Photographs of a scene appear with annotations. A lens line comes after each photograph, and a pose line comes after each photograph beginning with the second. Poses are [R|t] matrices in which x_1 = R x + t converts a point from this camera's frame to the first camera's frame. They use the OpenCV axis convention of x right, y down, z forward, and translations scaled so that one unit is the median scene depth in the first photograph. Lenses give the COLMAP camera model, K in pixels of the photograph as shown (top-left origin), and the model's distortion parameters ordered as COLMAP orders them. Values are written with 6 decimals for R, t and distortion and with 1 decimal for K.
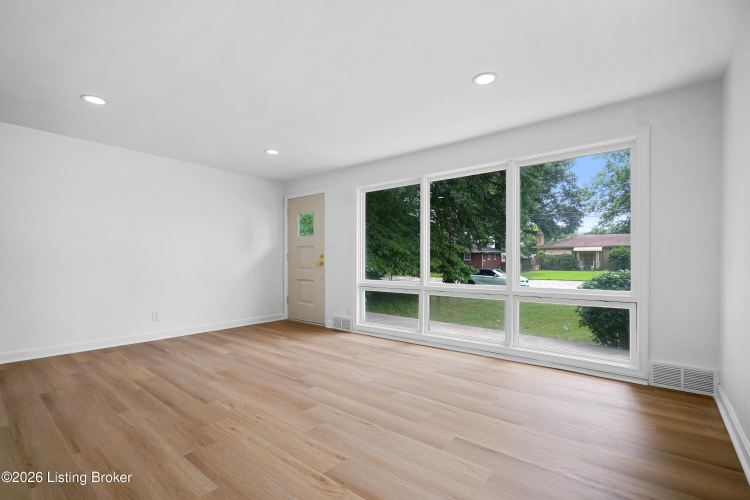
lens RADIAL K [[341.9, 0, 369.6], [0, 341.9, 250.7], [0, 0, 1]] dist [-0.006682, 0.000262]
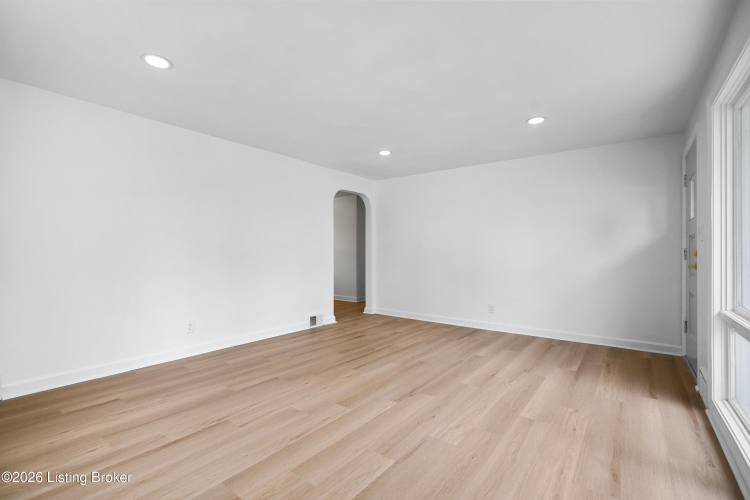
lens RADIAL K [[341.9, 0, 369.6], [0, 341.9, 250.7], [0, 0, 1]] dist [-0.006682, 0.000262]
pose [[0.035425, -0.006907, -0.999348, 0.722373], [0.023705, 0.999701, -0.006069, 0.004669], [0.999091, -0.023475, 0.035578, 0.896275]]
